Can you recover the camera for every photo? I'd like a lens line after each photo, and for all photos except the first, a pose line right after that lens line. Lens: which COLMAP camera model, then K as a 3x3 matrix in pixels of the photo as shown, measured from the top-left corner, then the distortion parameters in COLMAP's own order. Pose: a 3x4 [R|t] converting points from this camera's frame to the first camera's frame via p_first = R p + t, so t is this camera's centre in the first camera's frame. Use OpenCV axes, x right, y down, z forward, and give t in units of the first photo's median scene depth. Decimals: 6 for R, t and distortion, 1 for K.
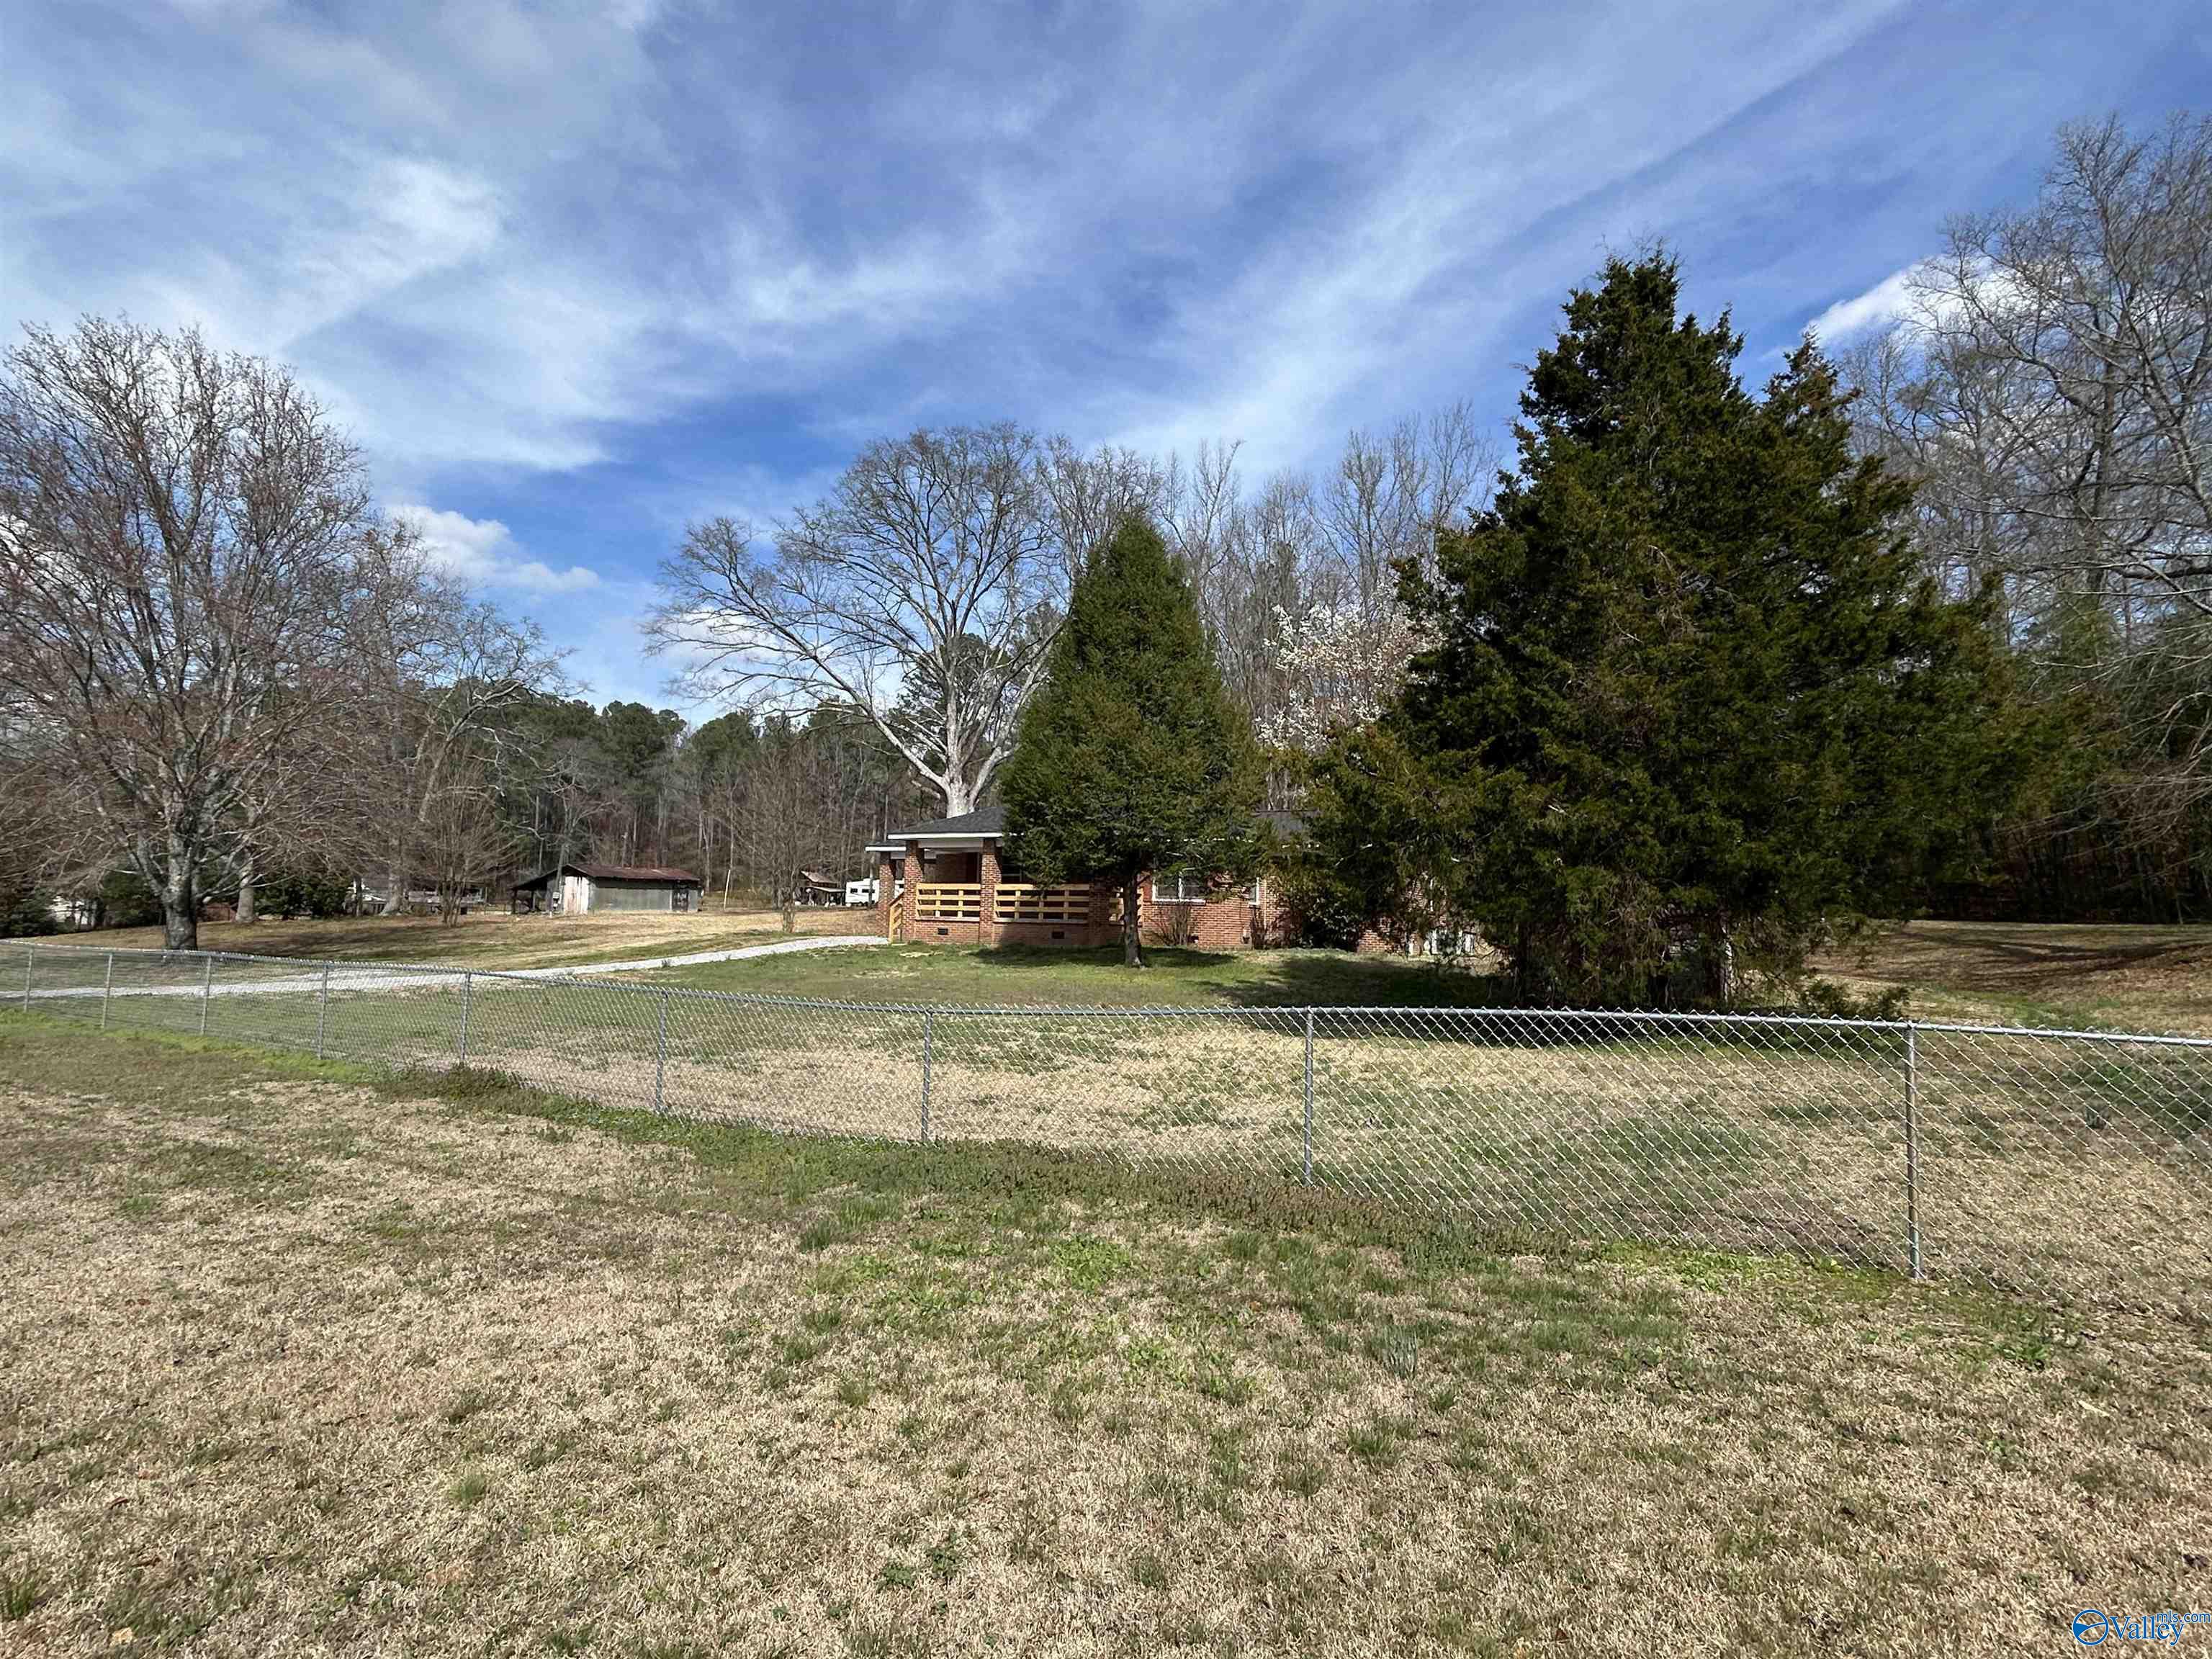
lens RADIAL K [[1147.6, 0, 1116.0], [0, 1147.6, 838.0], [0, 0, 1]] dist [-0.041392, 0.008452]
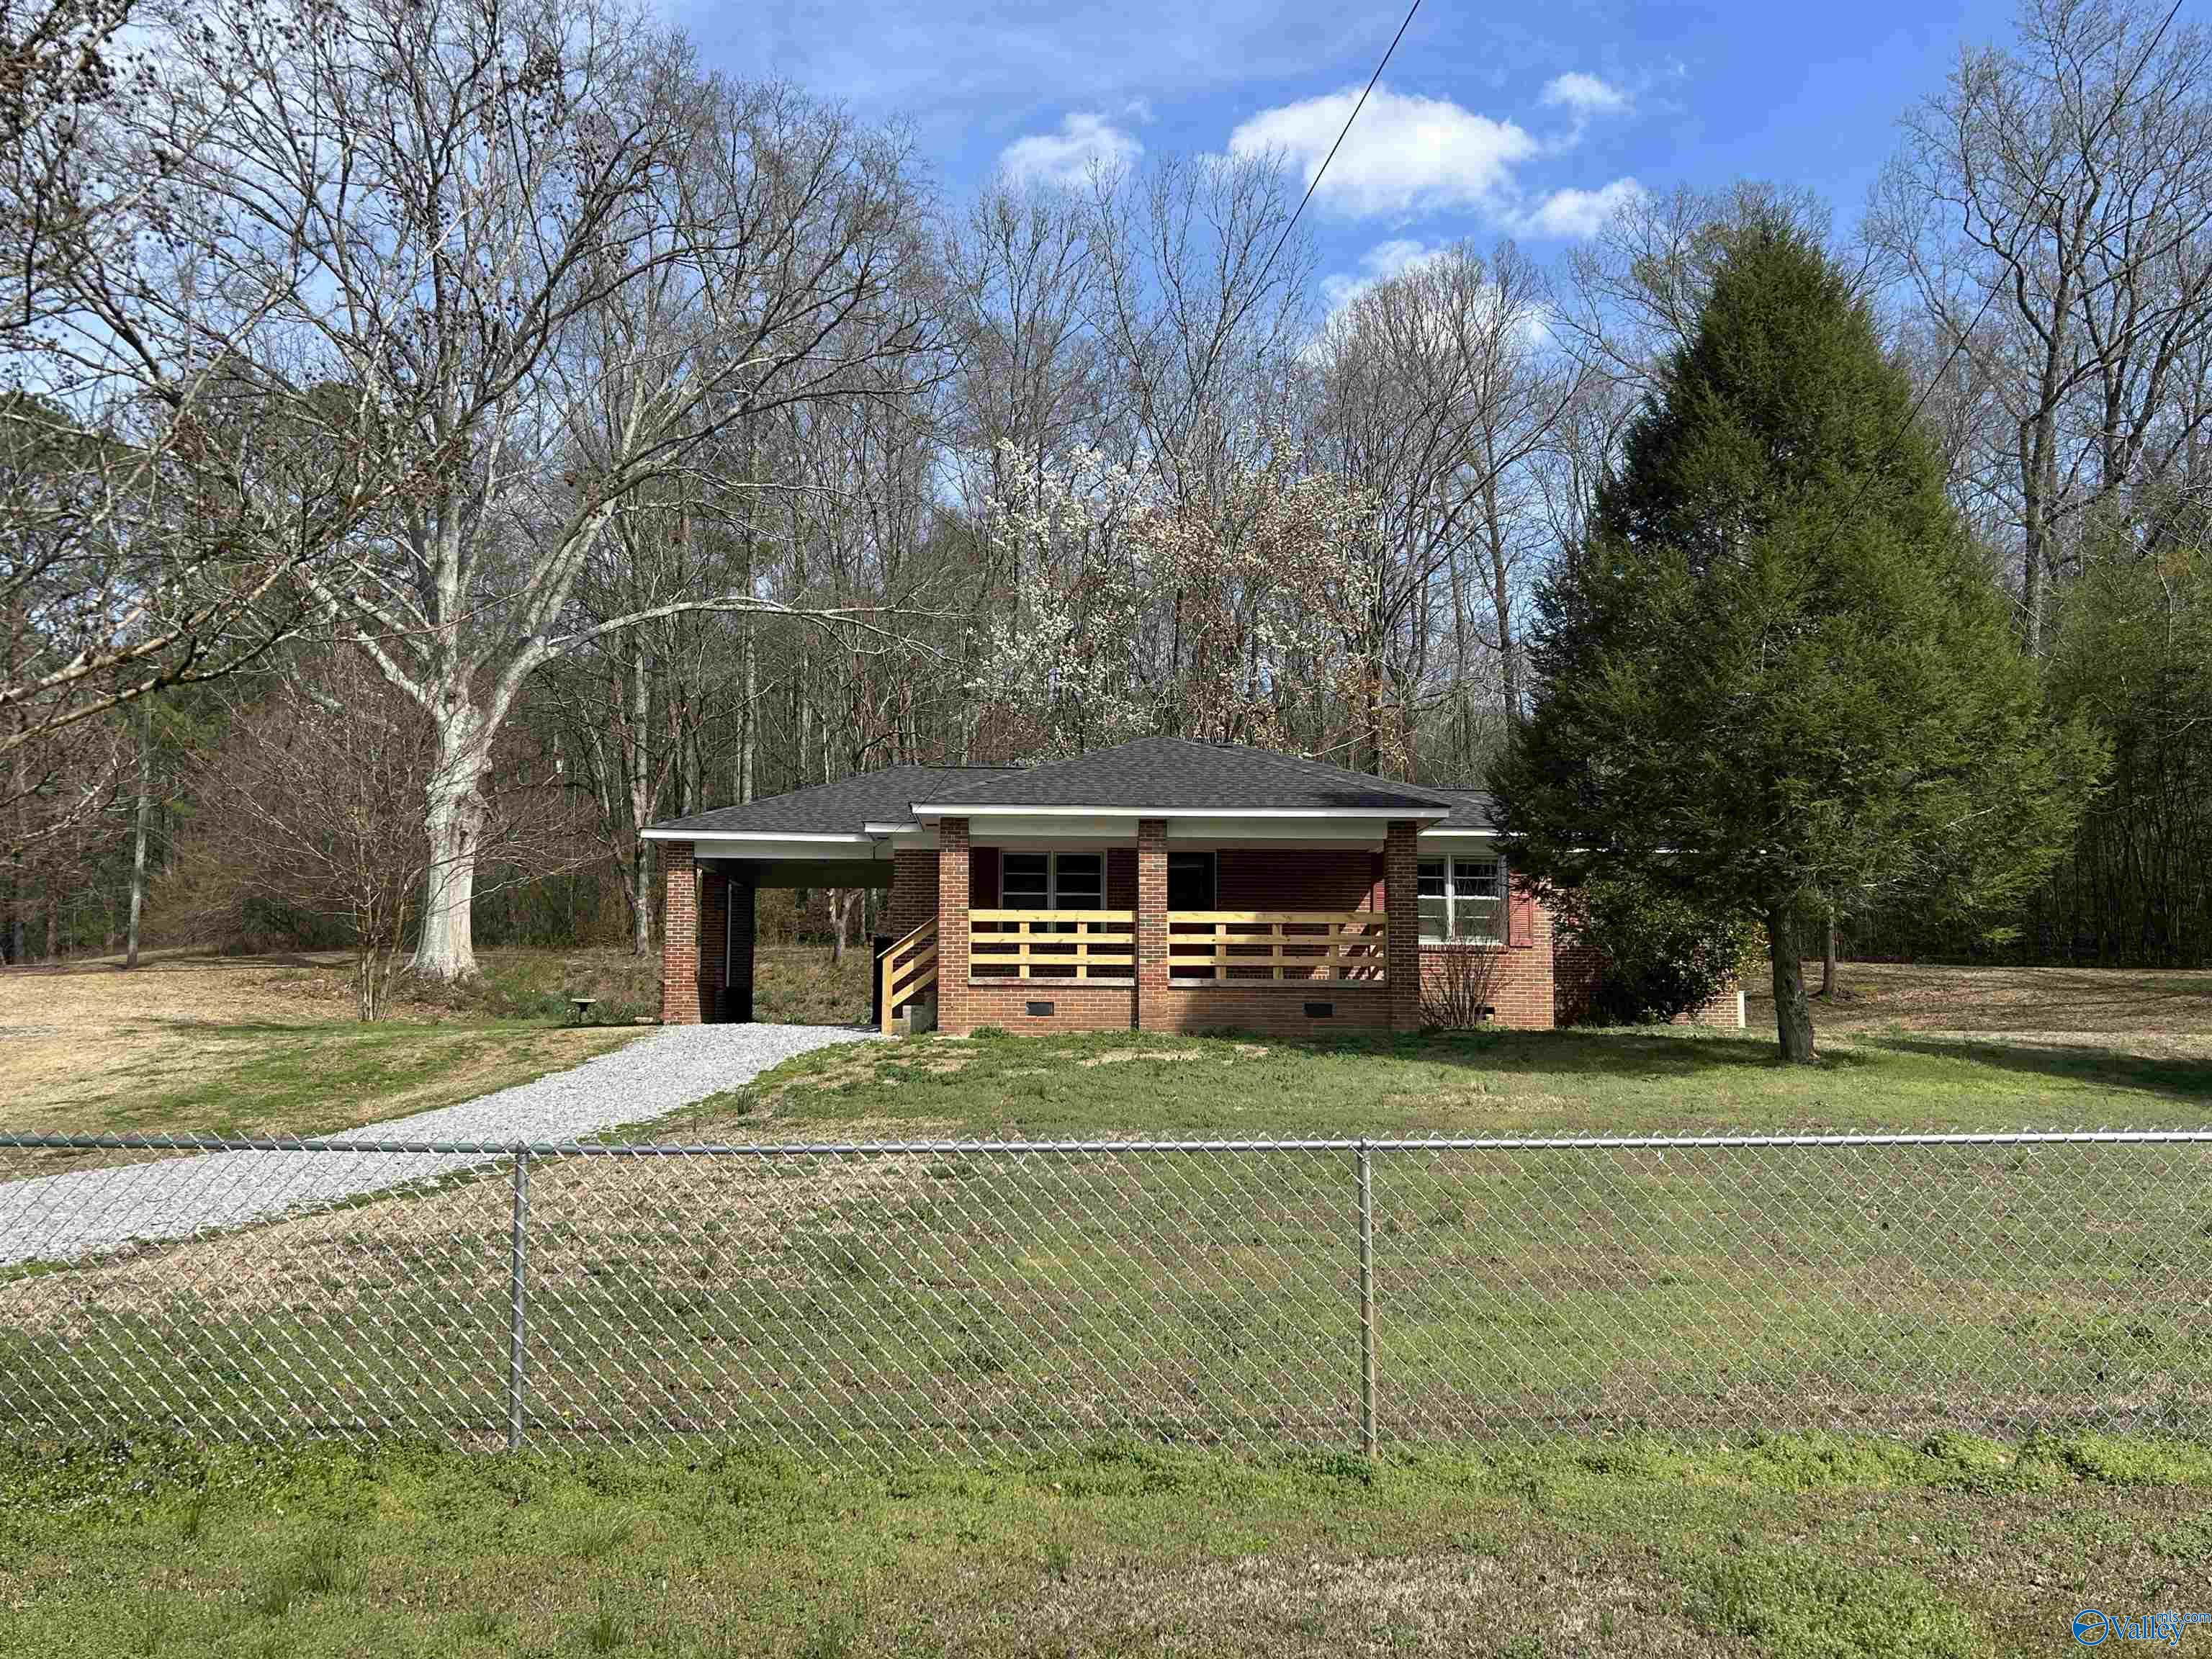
lens RADIAL K [[1880.8, 0, 1070.1], [0, 1880.8, 851.3], [0, 0, 1]] dist [0.063227, -0.062299]
pose [[0.859683, 0.020354, 0.510423, -1.572716], [-0.021876, 0.999756, -0.003023, 0.050253], [-0.510360, -0.008567, 0.859918, 0.905068]]
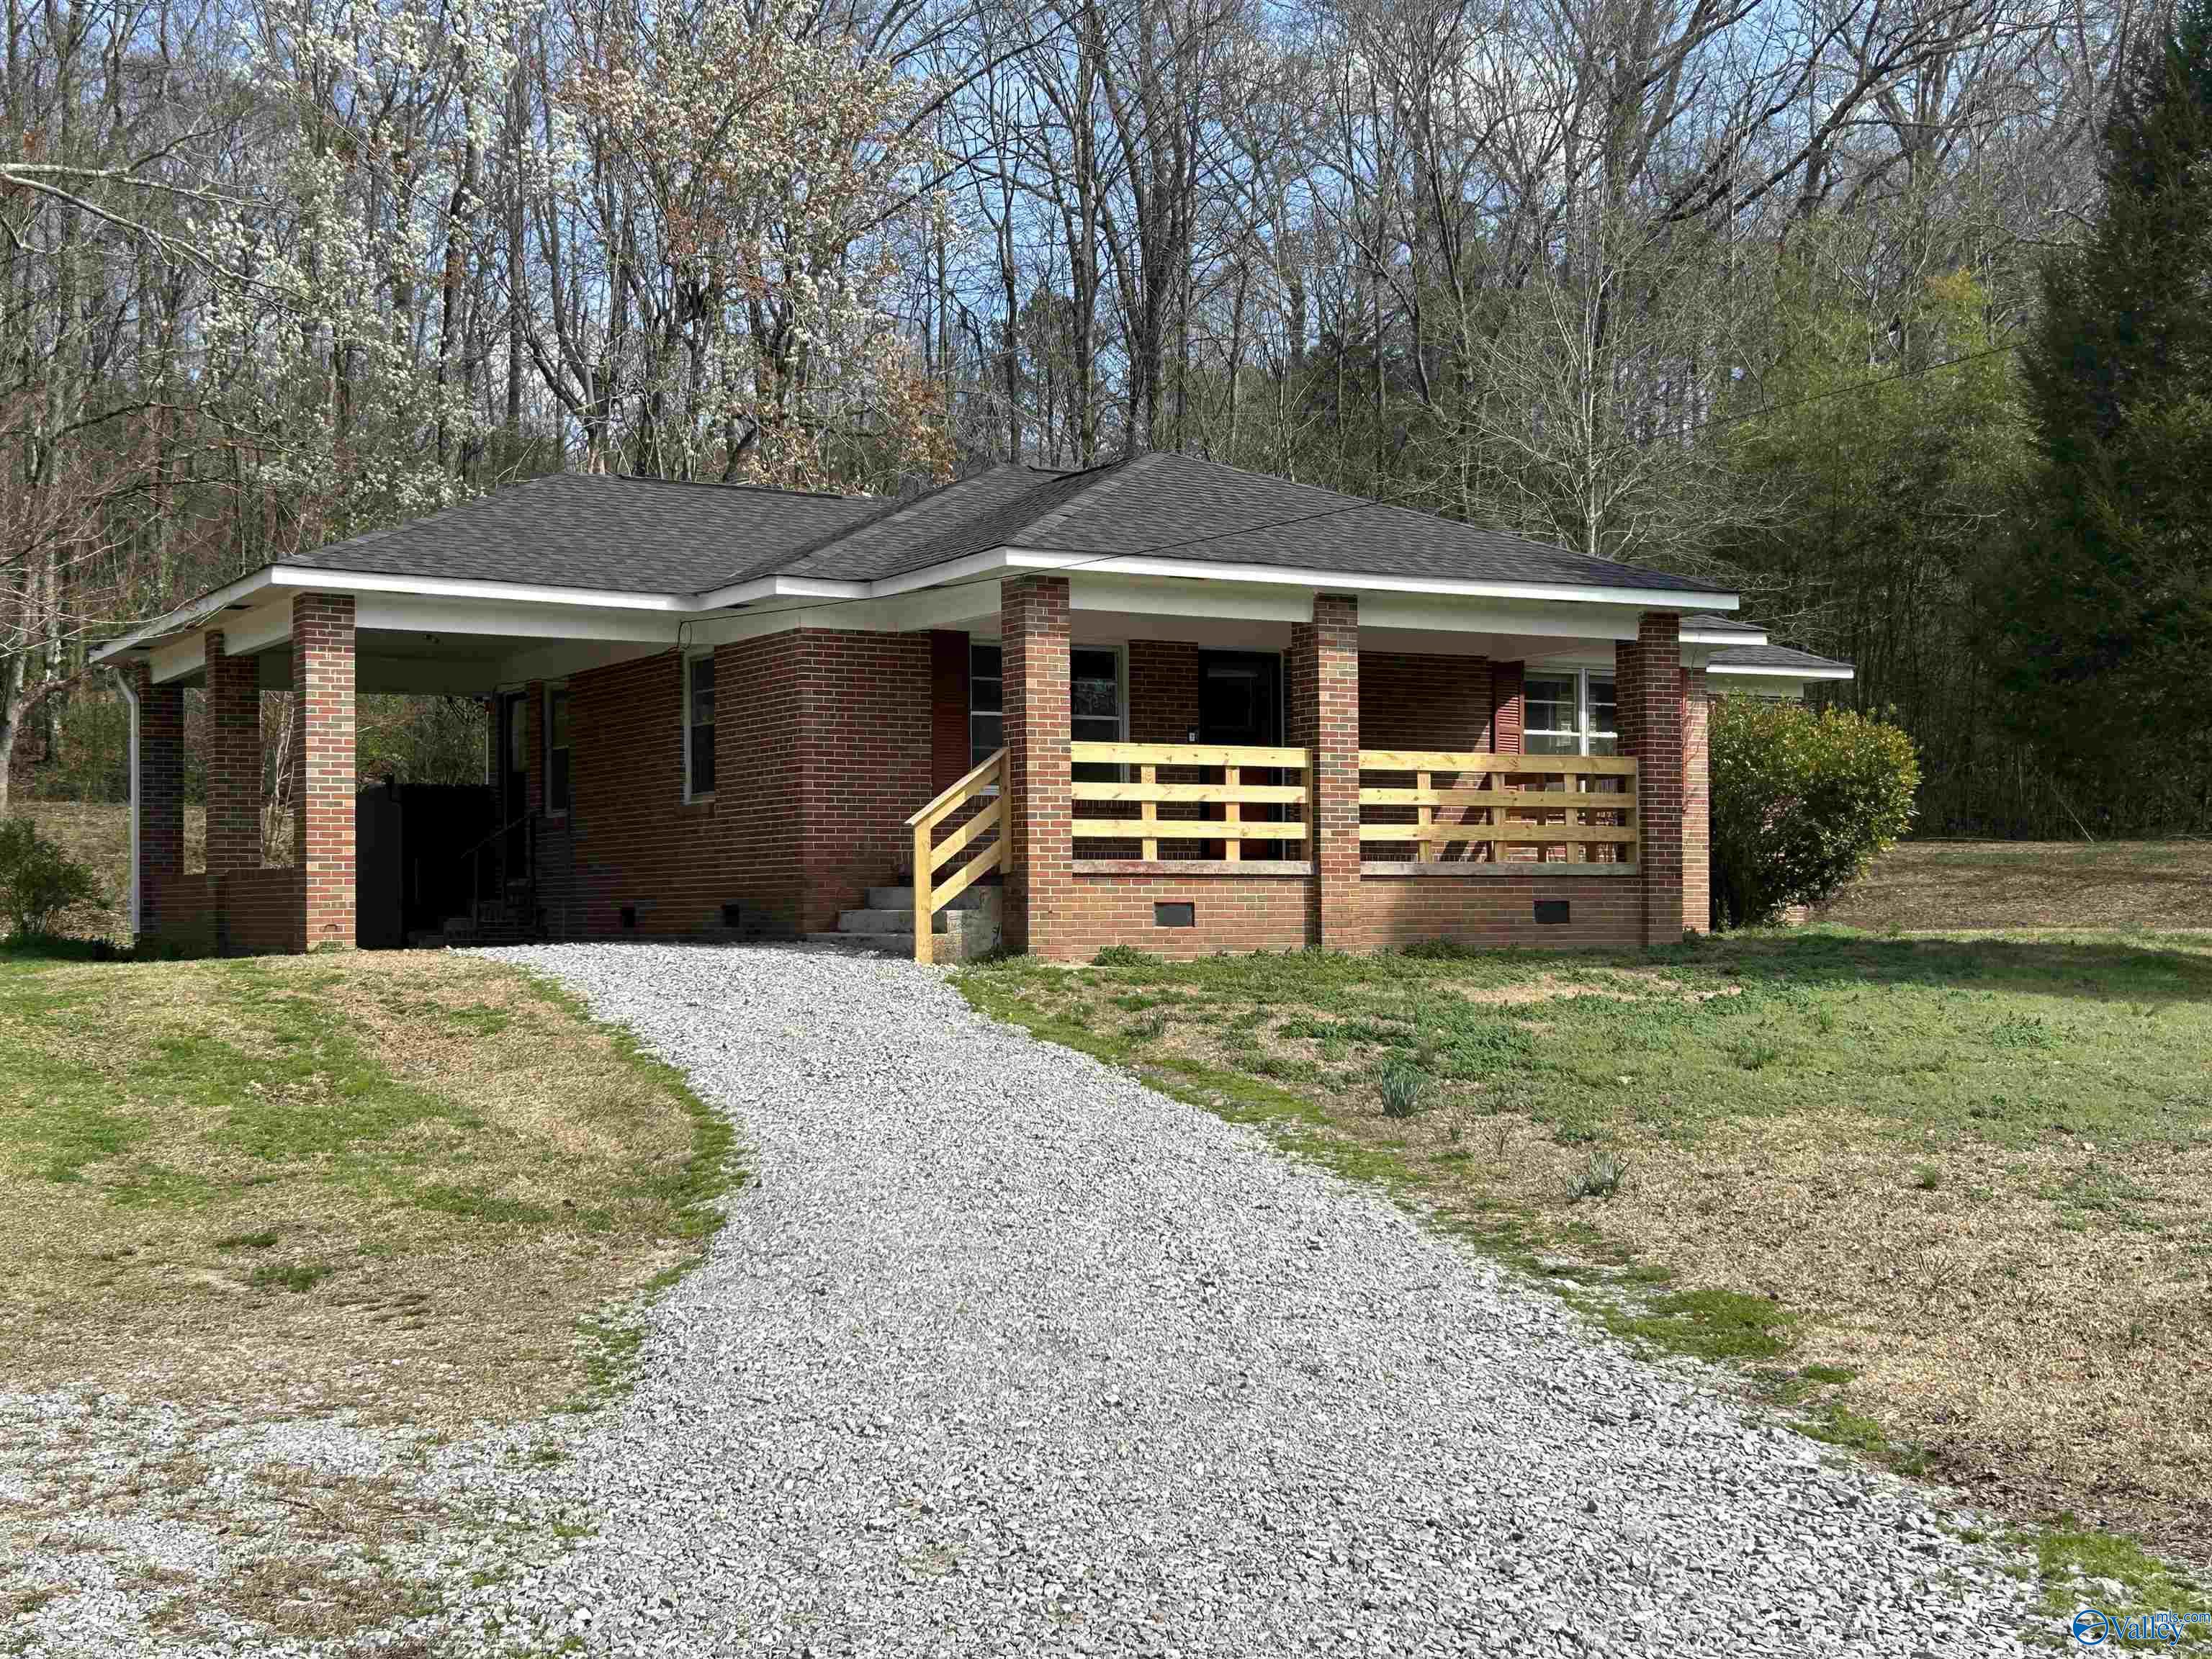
lens RADIAL K [[2868.7, 0, 1091.9], [0, 2868.7, 816.2], [0, 0, 1]] dist [0.031669, 0.000000]
pose [[0.513933, -0.004503, 0.857818, -2.194801], [-0.051667, 0.998008, 0.036194, 0.096566], [-0.856273, -0.062923, 0.512677, 1.904296]]
